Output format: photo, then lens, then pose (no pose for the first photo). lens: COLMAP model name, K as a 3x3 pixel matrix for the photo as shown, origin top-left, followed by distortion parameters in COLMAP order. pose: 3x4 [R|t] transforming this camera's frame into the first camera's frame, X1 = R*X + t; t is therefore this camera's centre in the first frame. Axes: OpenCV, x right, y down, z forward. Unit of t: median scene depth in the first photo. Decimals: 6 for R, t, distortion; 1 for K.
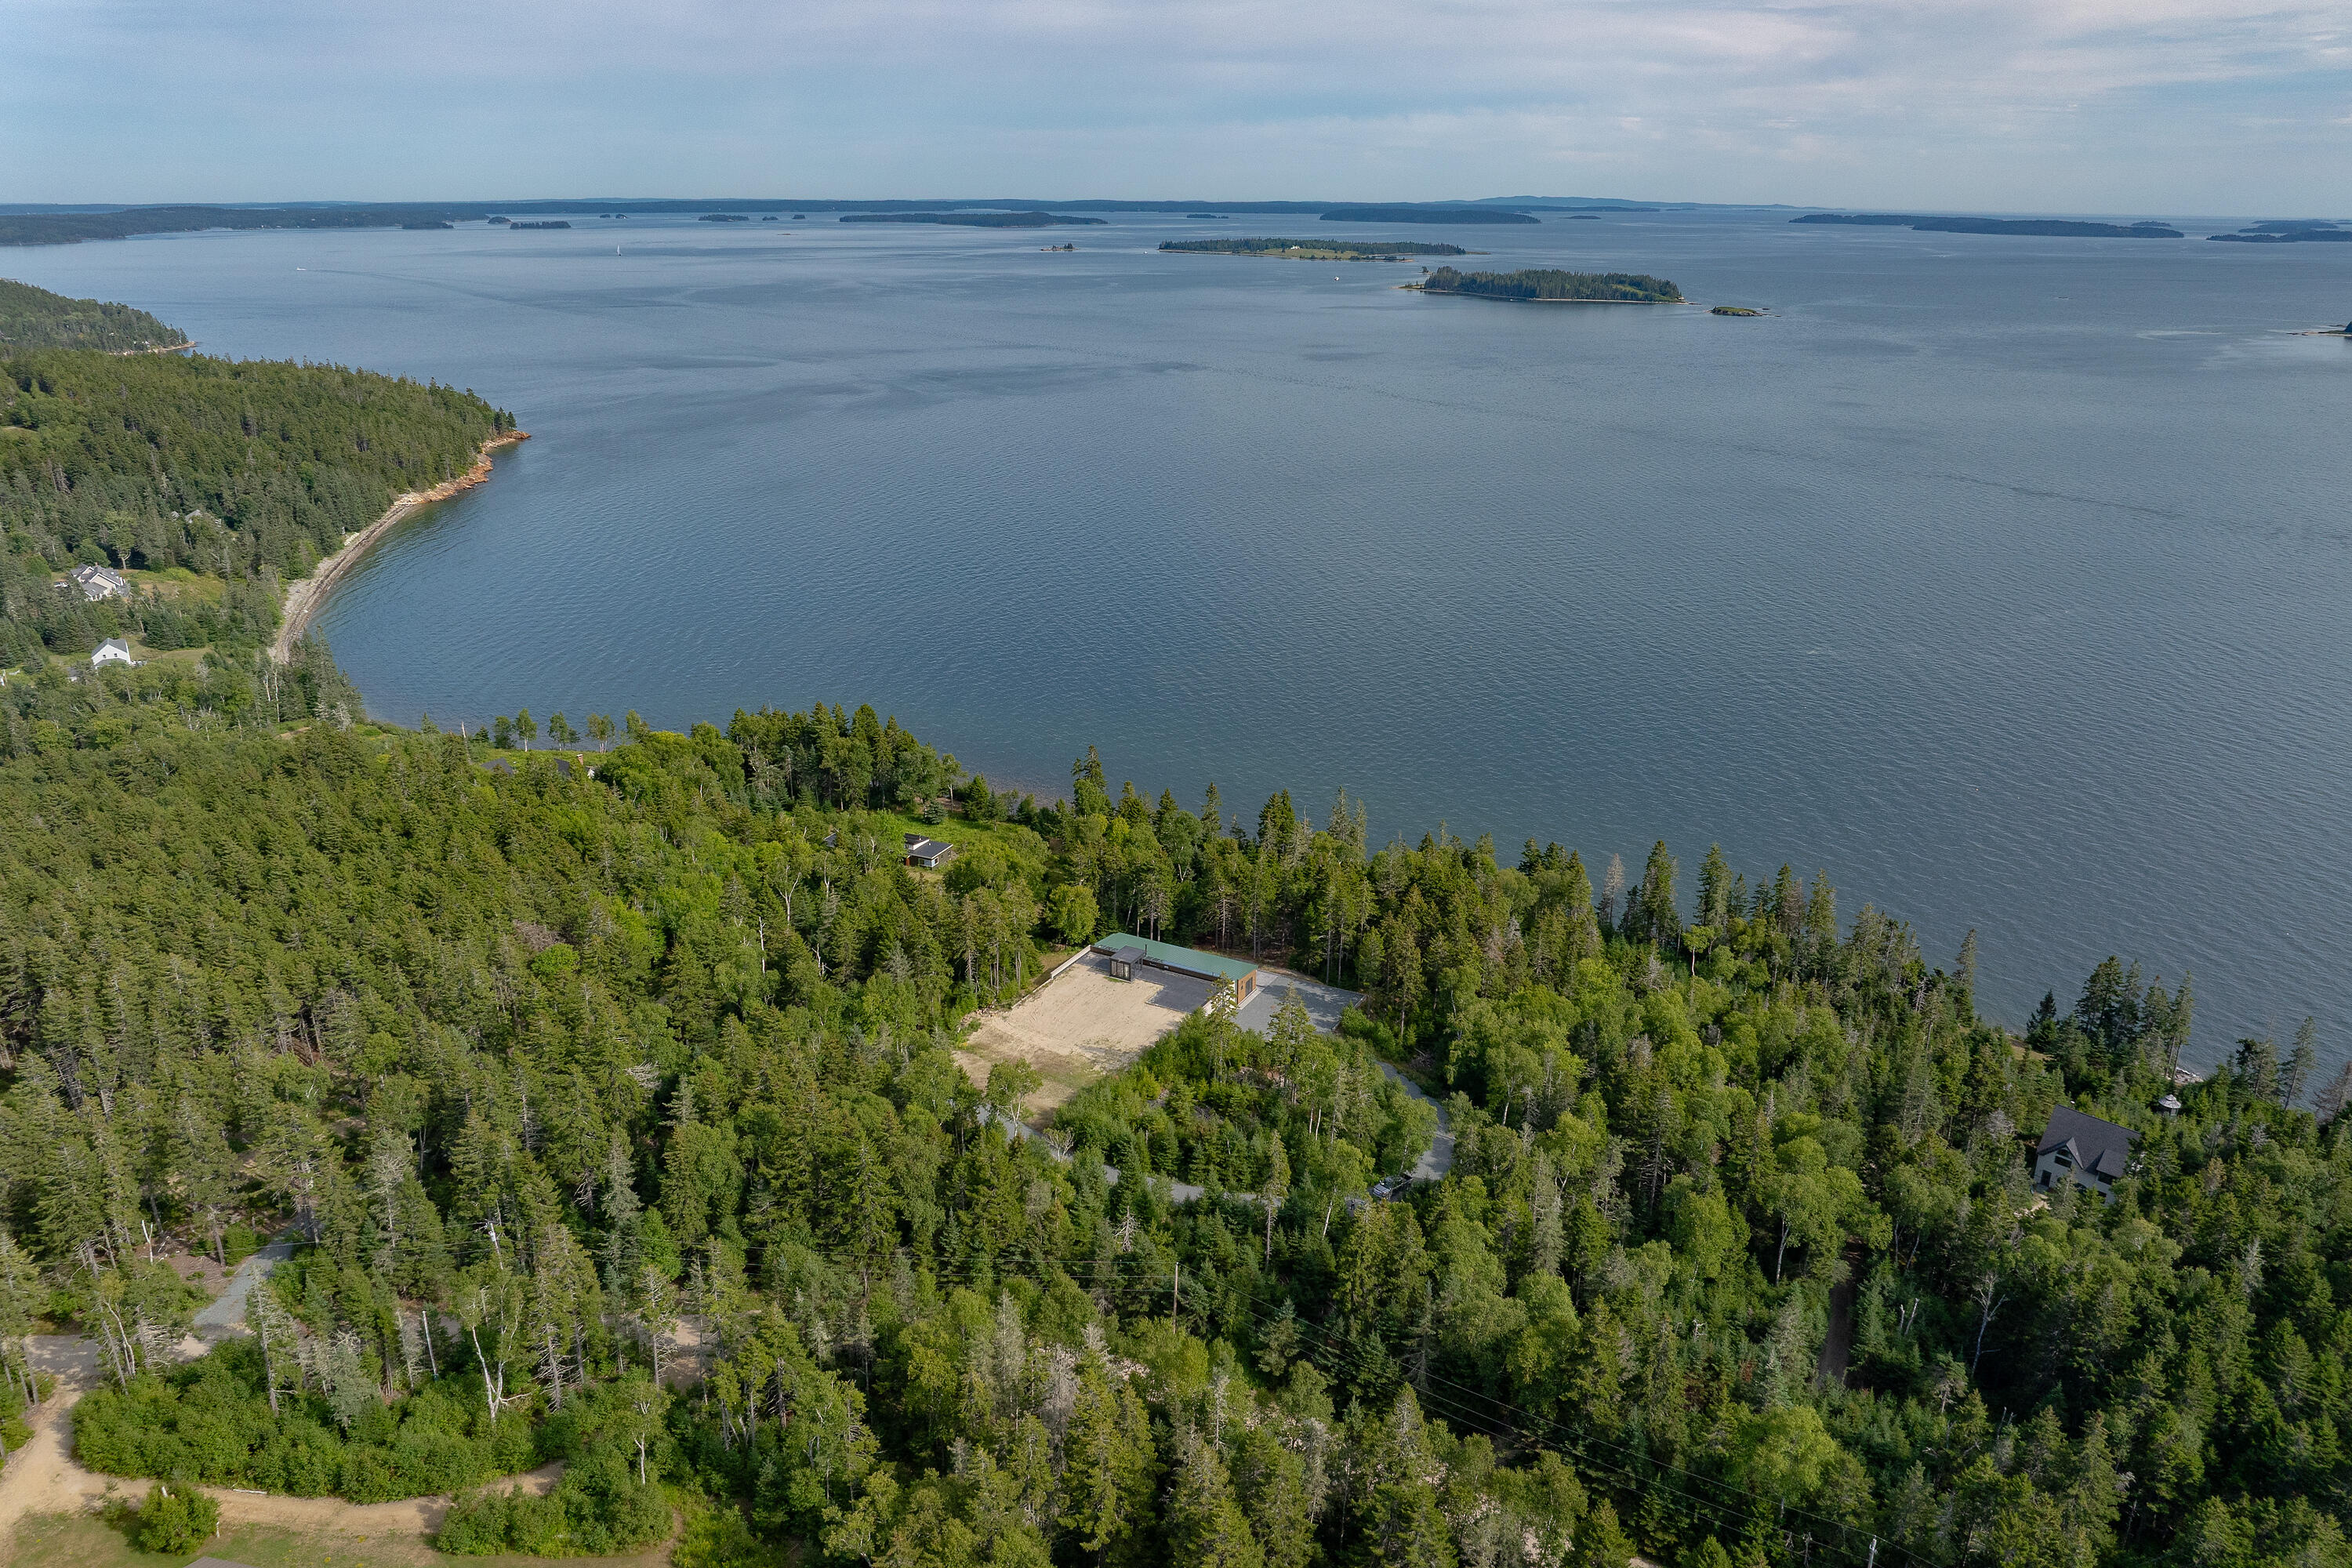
lens RADIAL K [[1703.4, 0, 1223.7], [0, 1703.4, 773.7], [0, 0, 1]] dist [-0.041021, -0.002455]
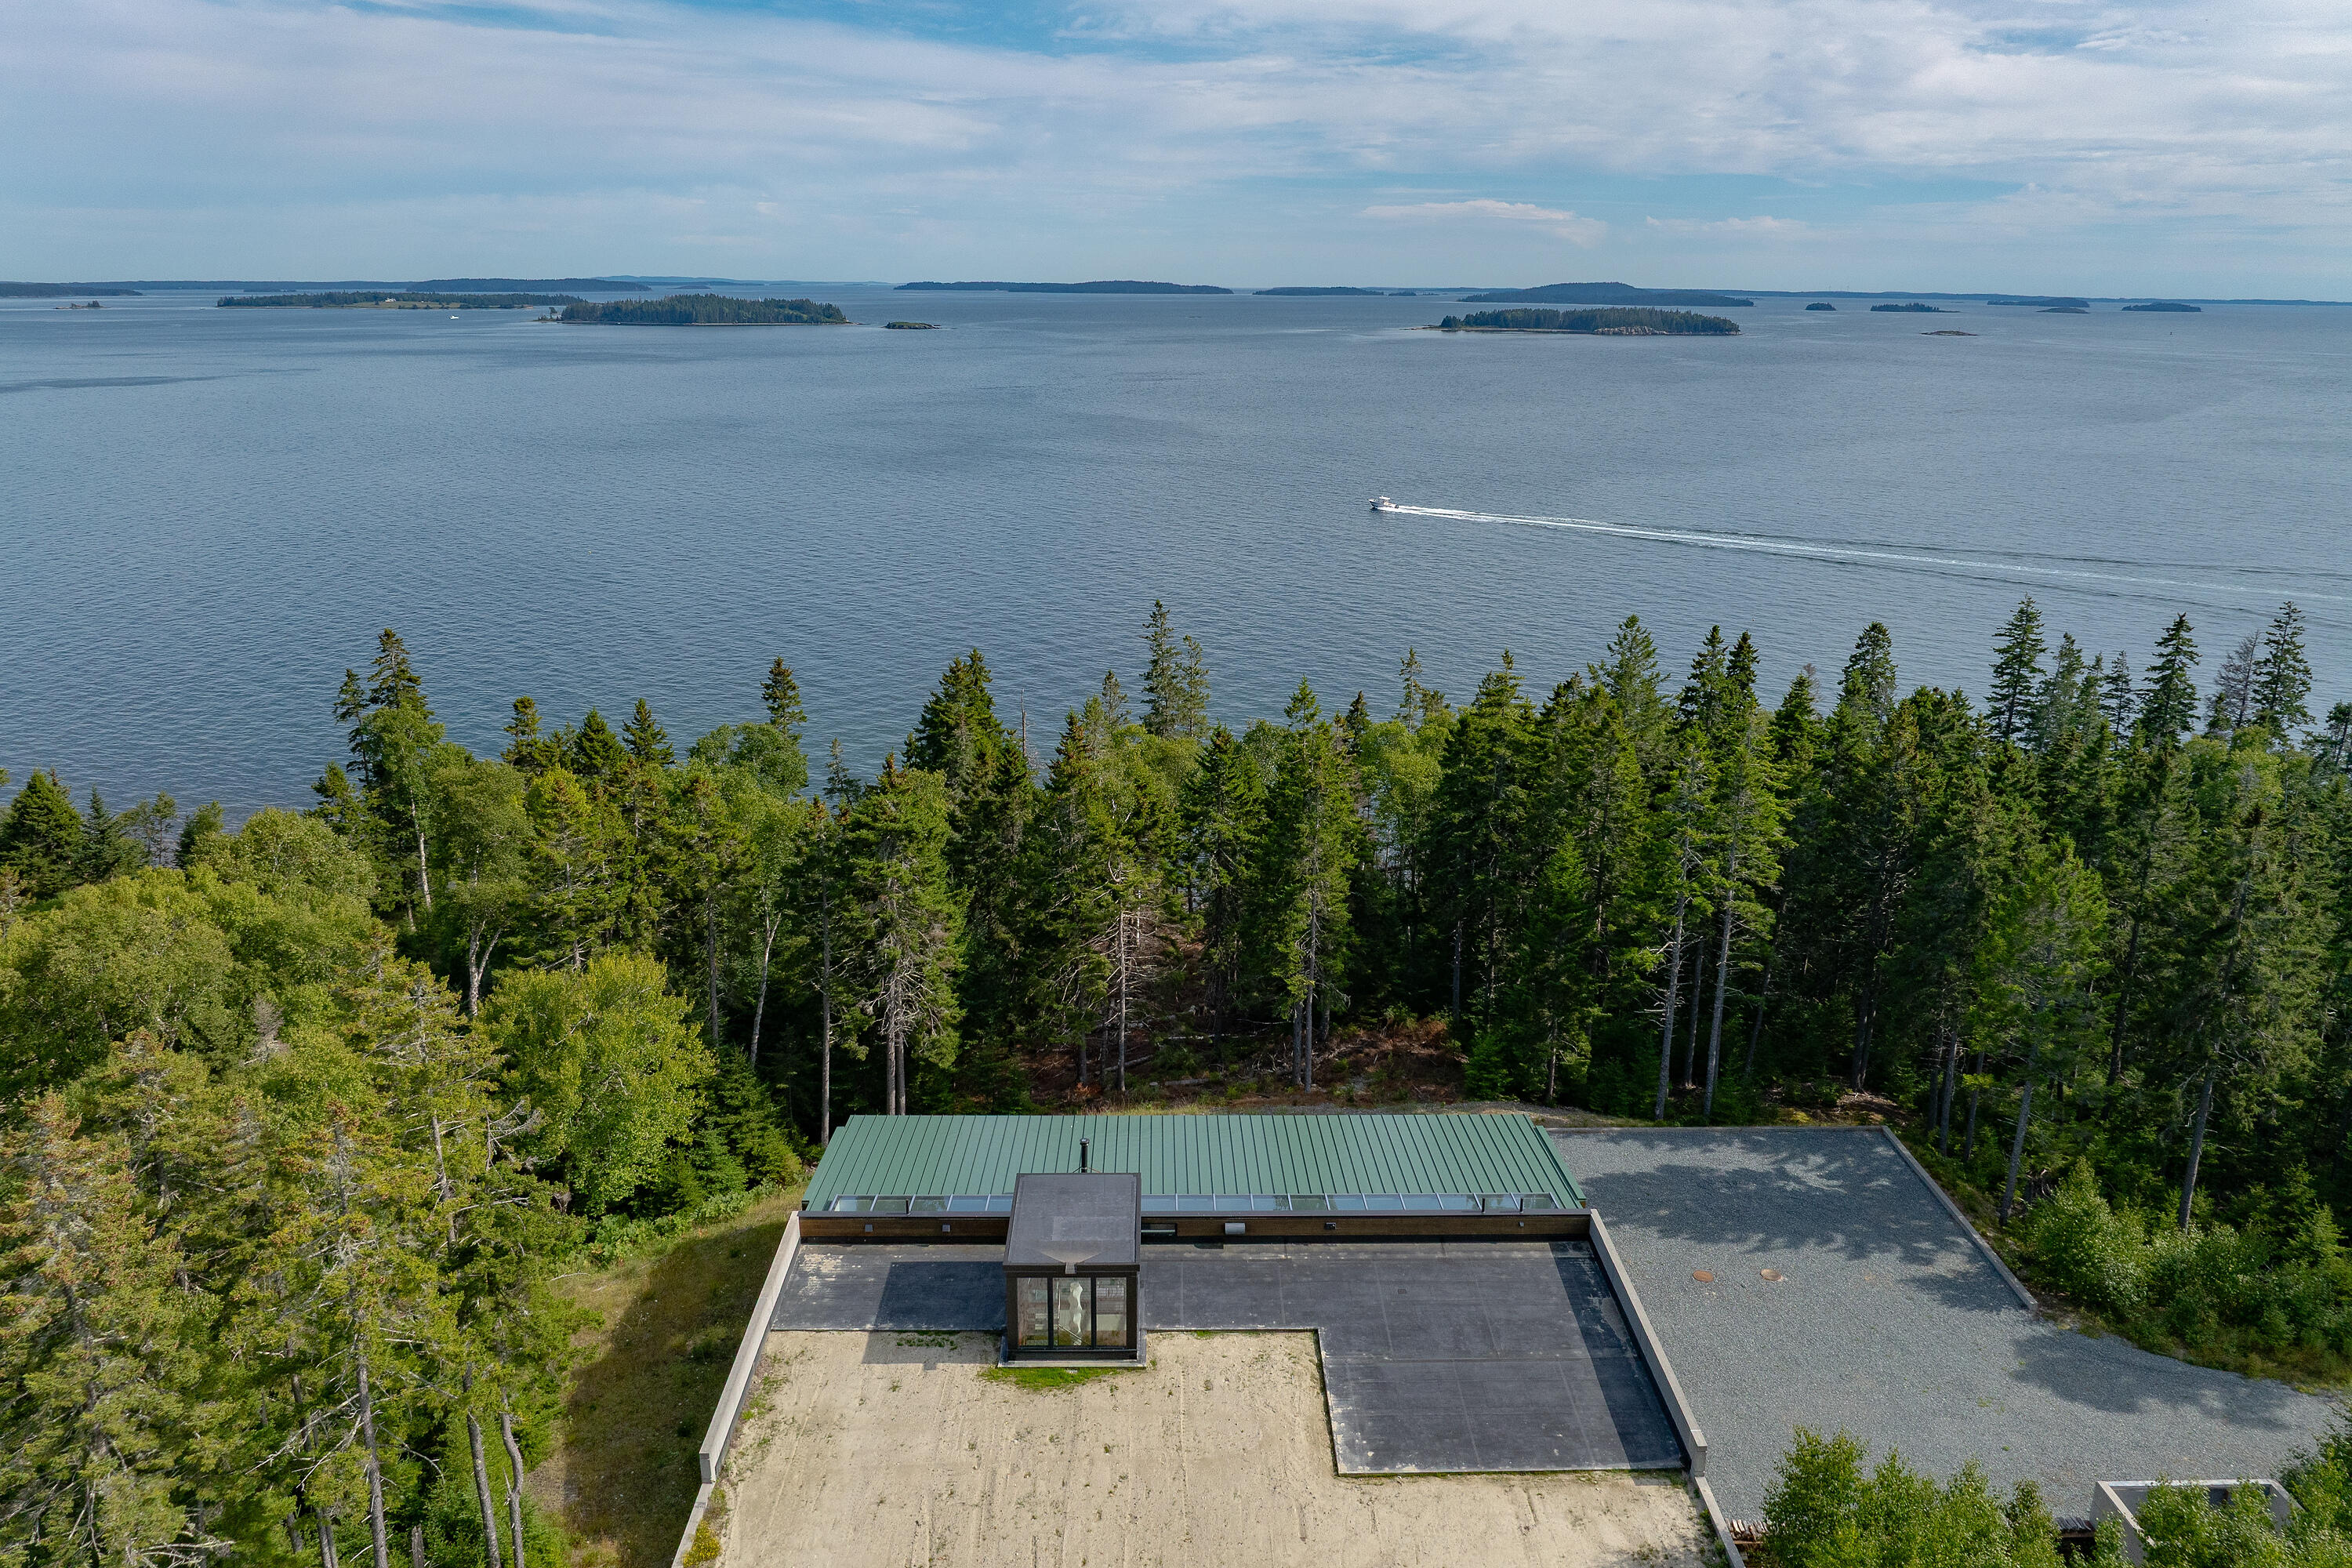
lens RADIAL K [[1703.4, 0, 1223.7], [0, 1703.4, 773.7], [0, 0, 1]] dist [-0.041021, -0.002455]
pose [[0.877628, -0.138023, 0.459042, -0.111688], [0.158466, 0.987346, -0.006096, 0.054800], [-0.452391, 0.078092, 0.888394, 0.745113]]
